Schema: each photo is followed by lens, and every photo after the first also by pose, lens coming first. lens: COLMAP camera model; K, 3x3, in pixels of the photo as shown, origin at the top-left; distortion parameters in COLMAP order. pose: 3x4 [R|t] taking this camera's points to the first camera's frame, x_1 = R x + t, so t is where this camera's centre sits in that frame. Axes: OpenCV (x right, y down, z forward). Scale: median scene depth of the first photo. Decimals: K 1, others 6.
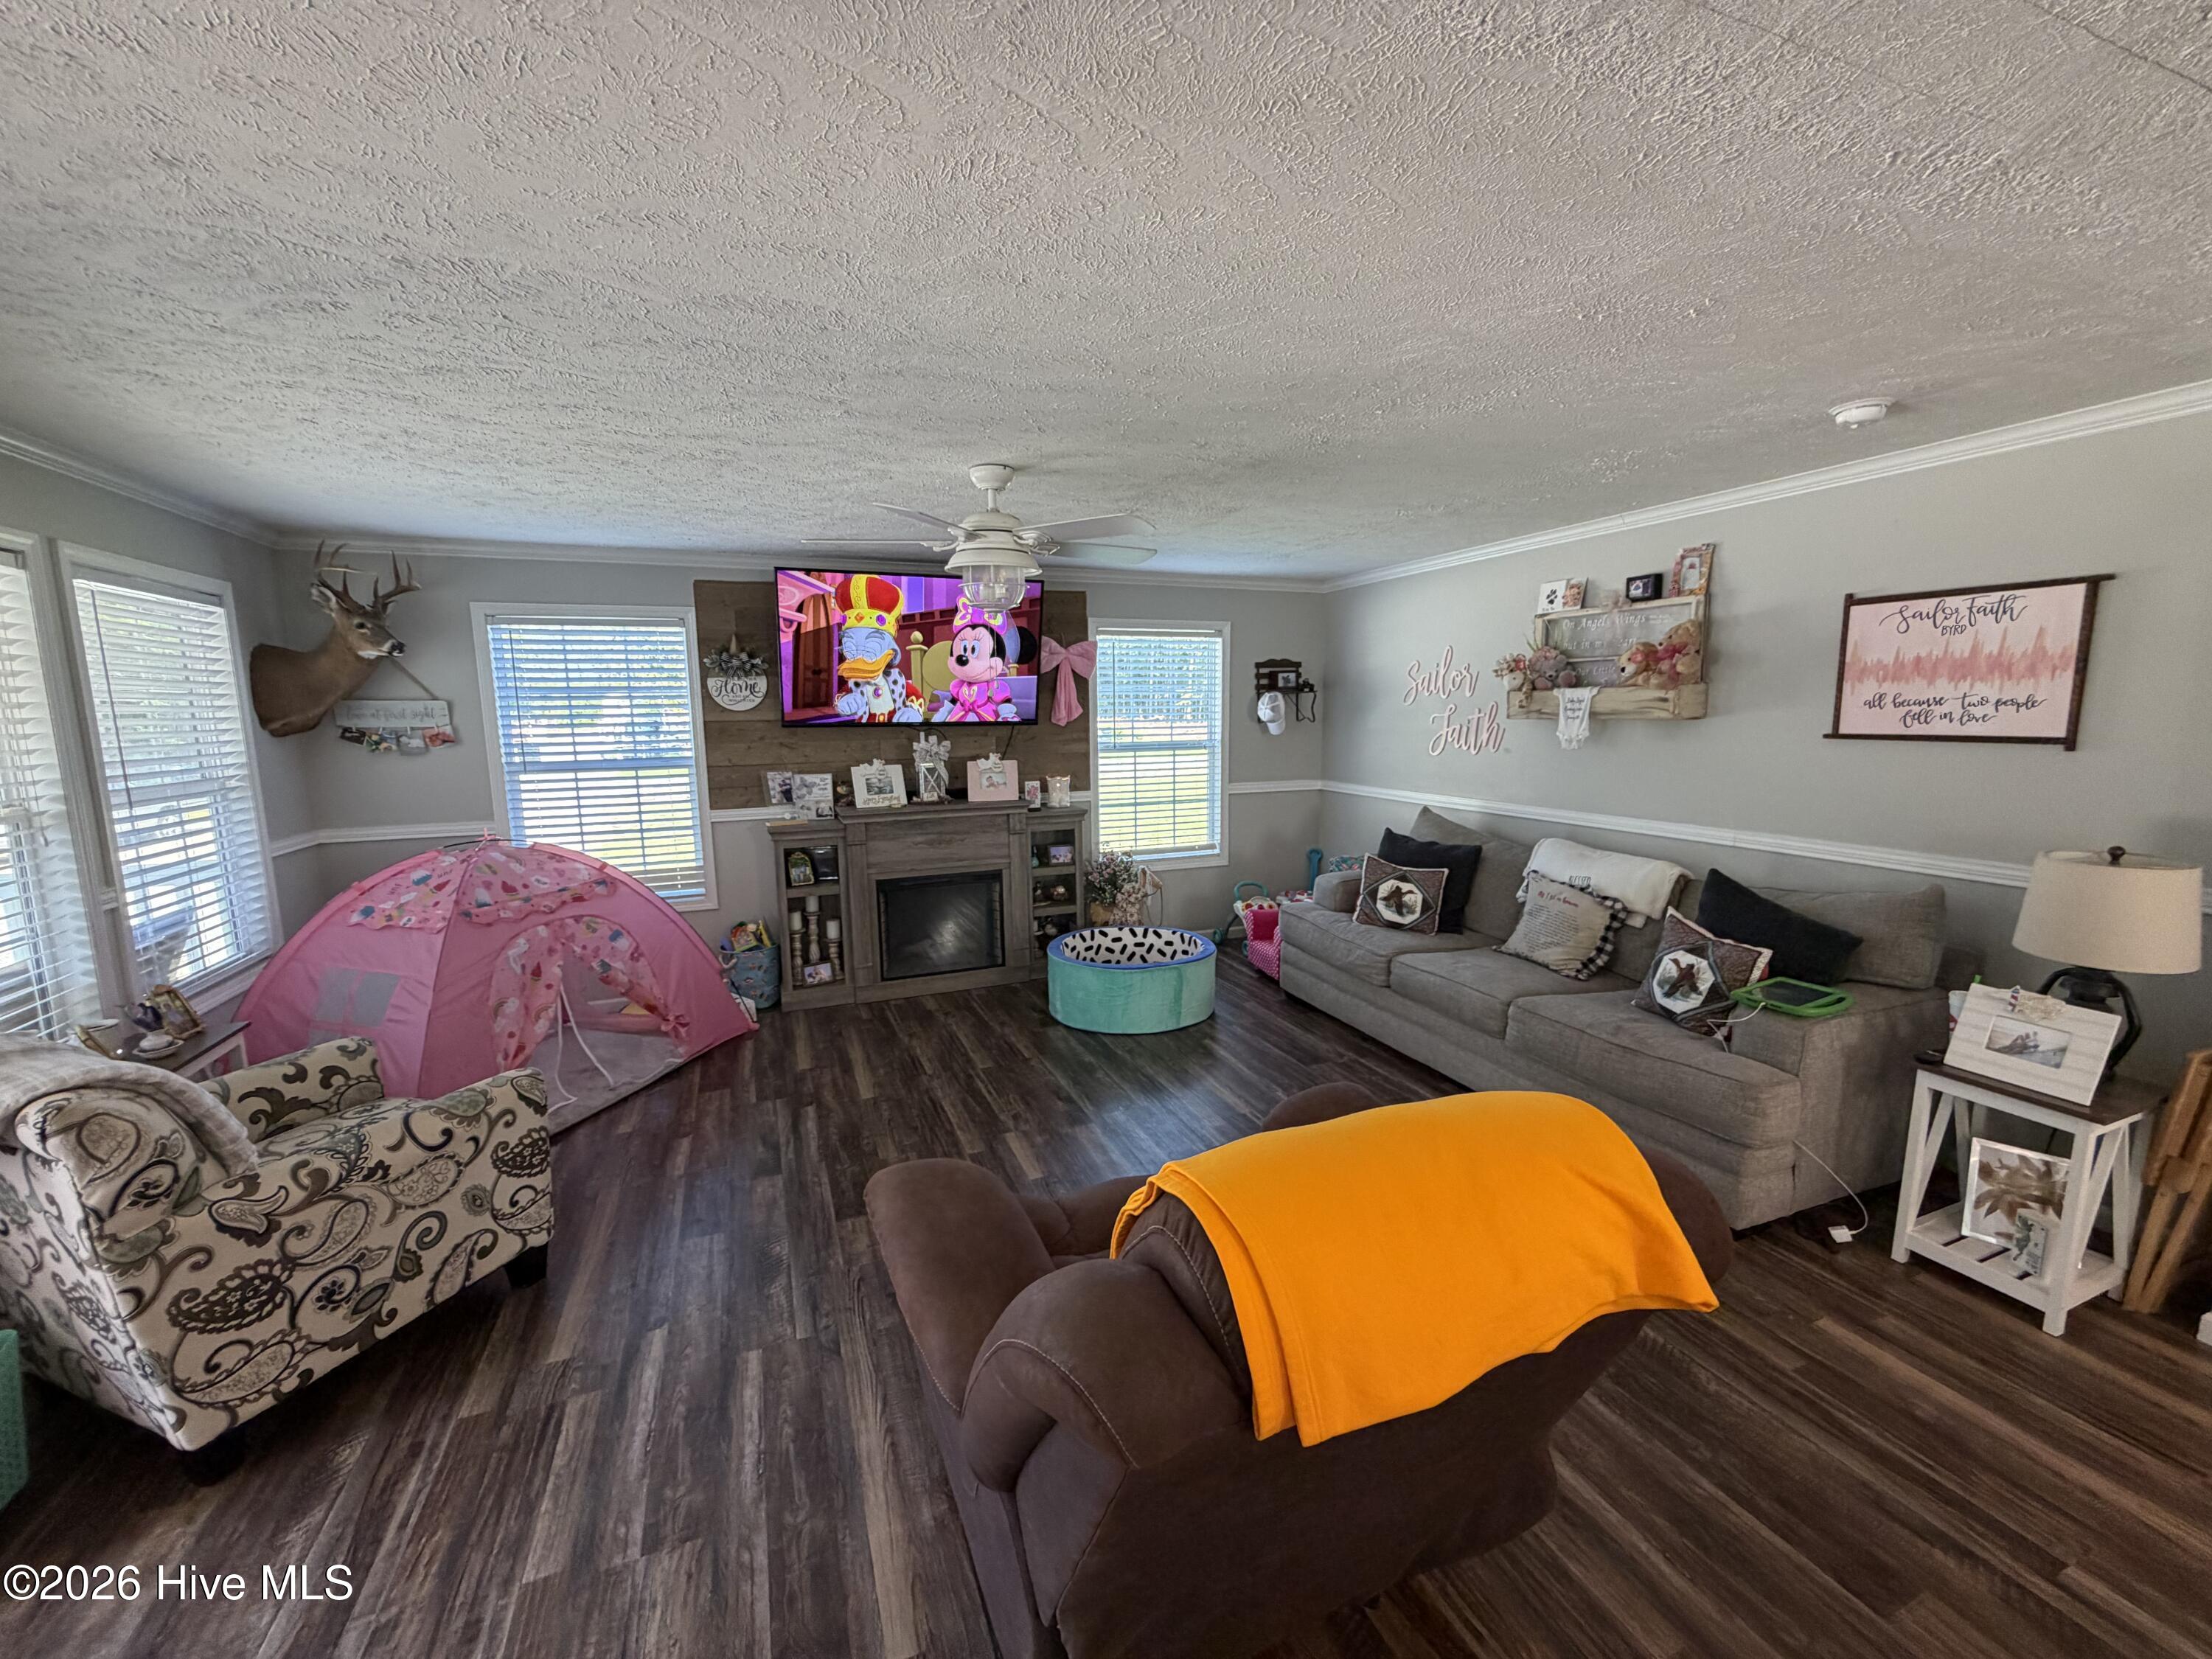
lens RADIAL K [[883.9, 0, 1099.0], [0, 883.9, 830.2], [0, 0, 1]] dist [-0.000439, 0.000471]
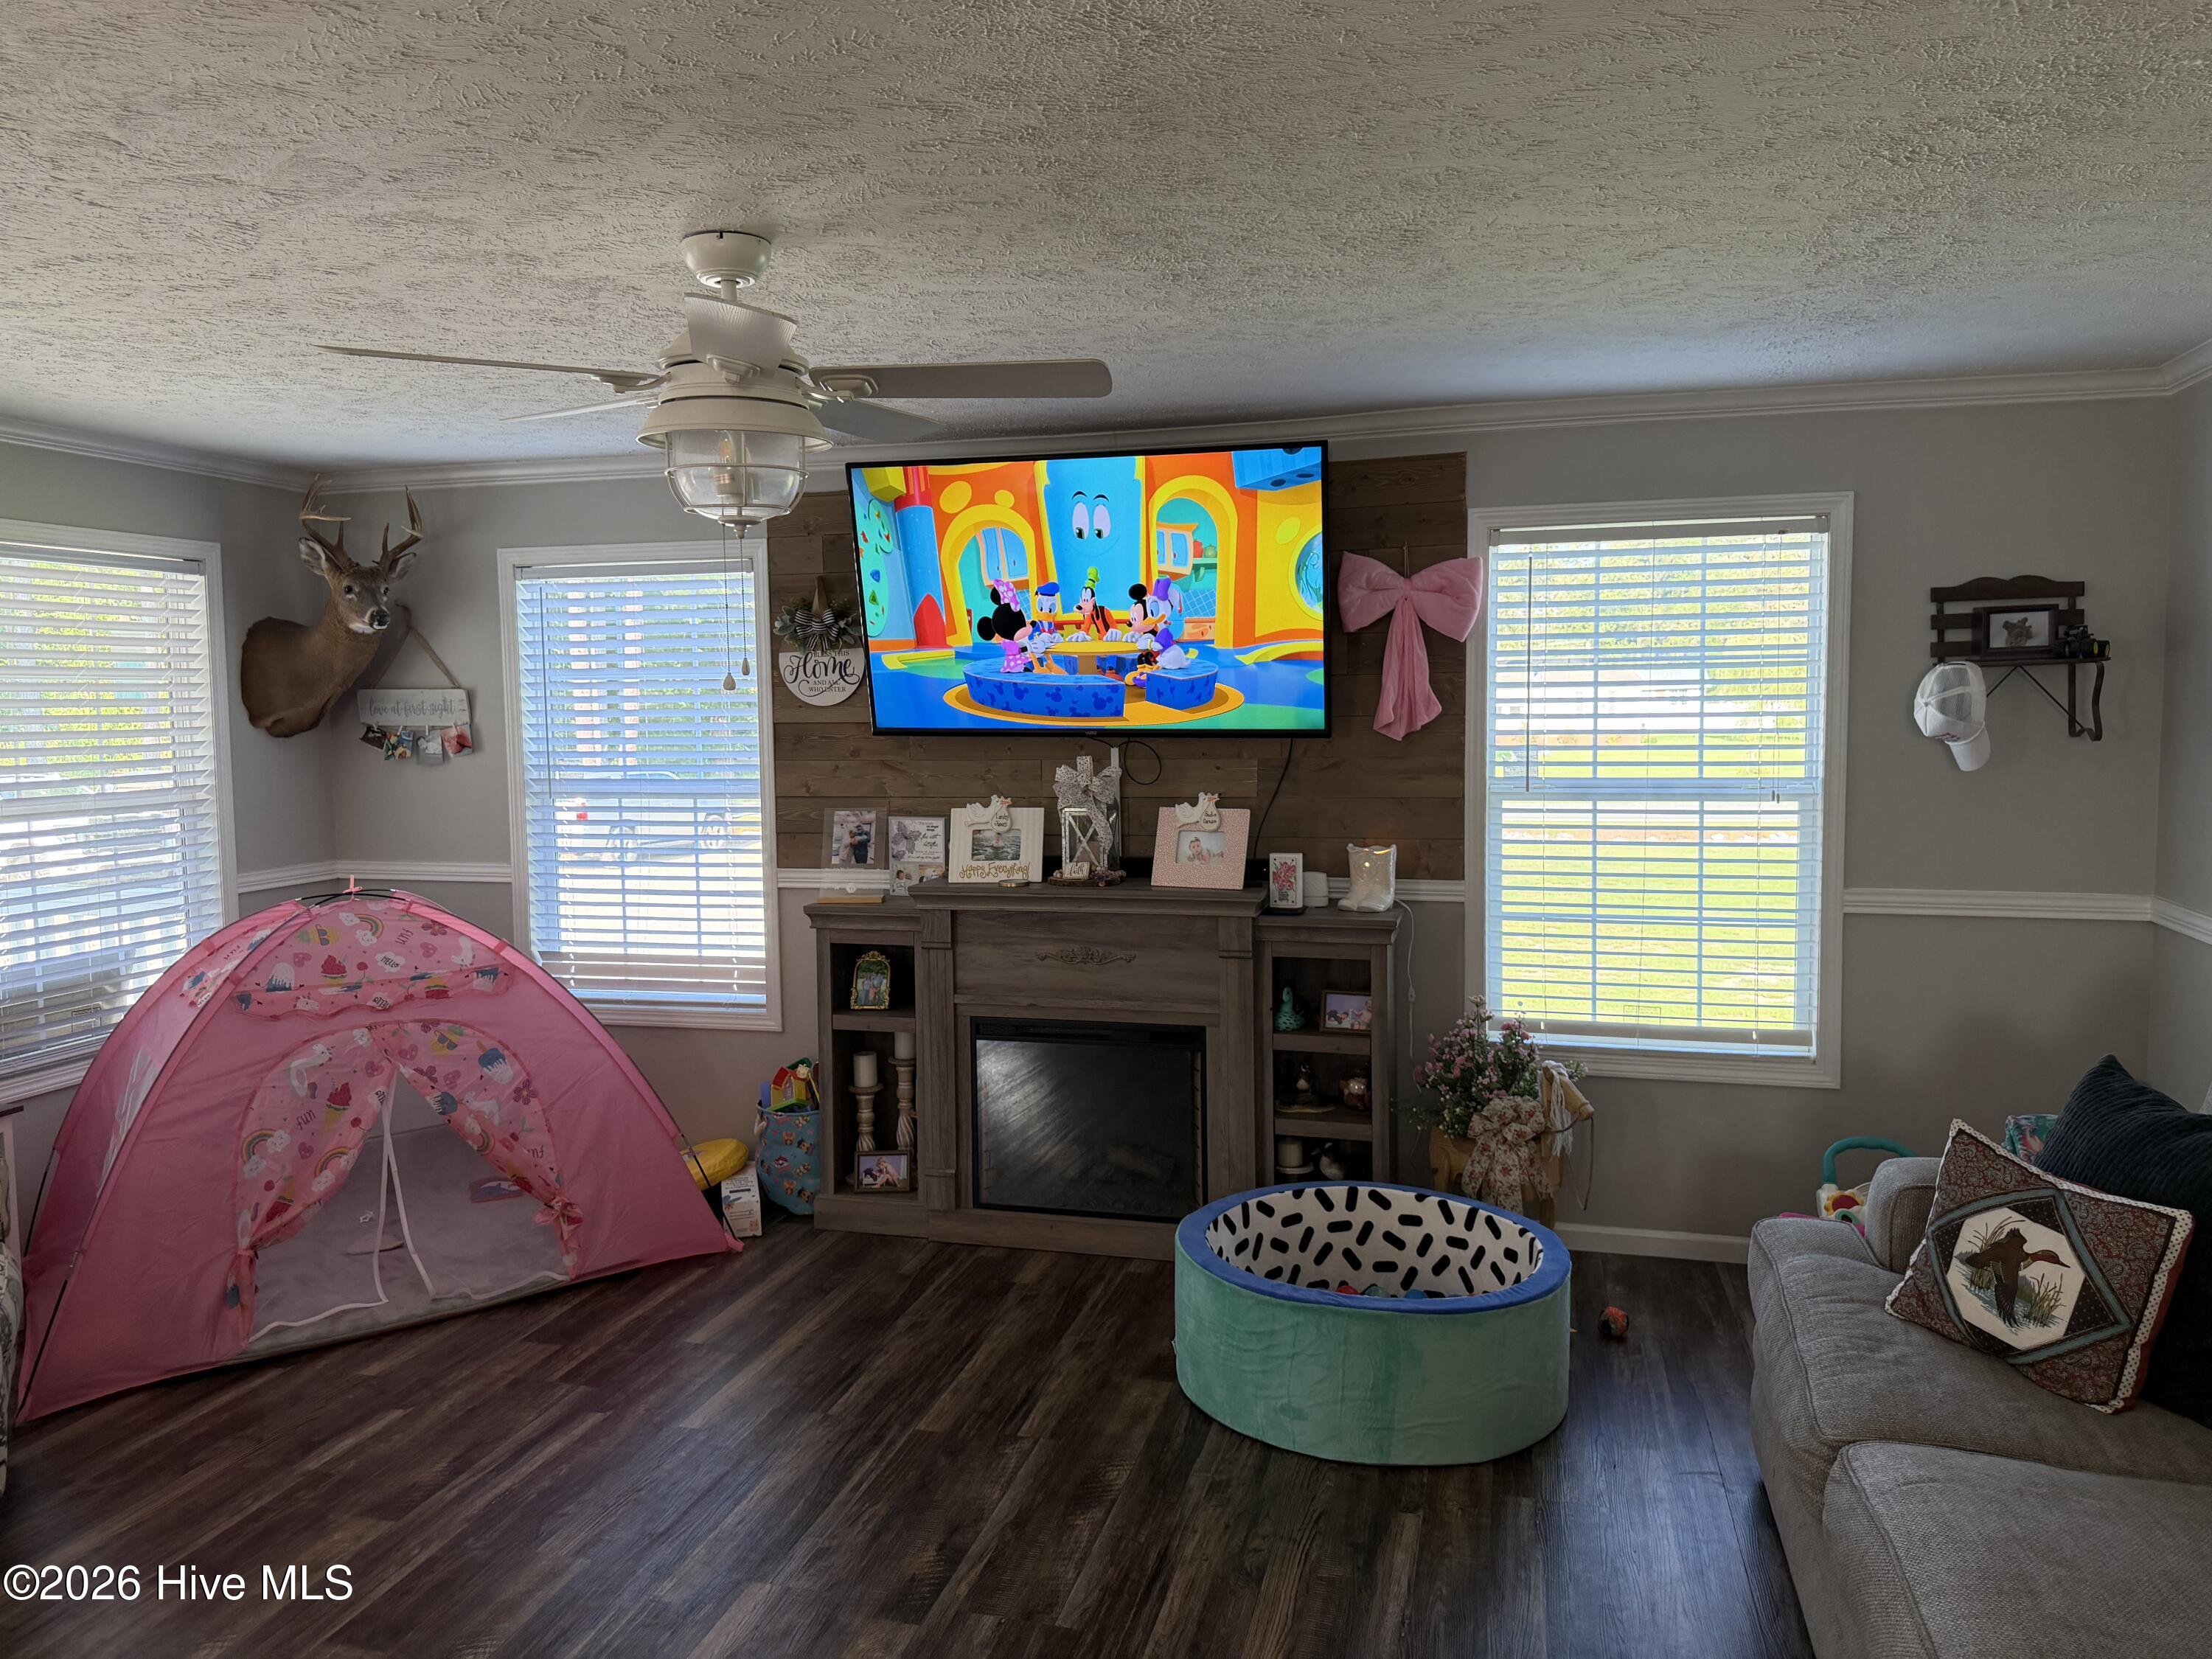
lens RADIAL K [[1553.5, 0, 1099.9], [0, 1553.5, 806.2], [0, 0, 1]] dist [0.146091, -0.276609]
pose [[0.798410, 0.044864, -0.600440, 0.383789], [-0.082012, 0.996030, -0.034631, -0.046325], [0.596503, 0.076892, 0.798919, 0.271350]]
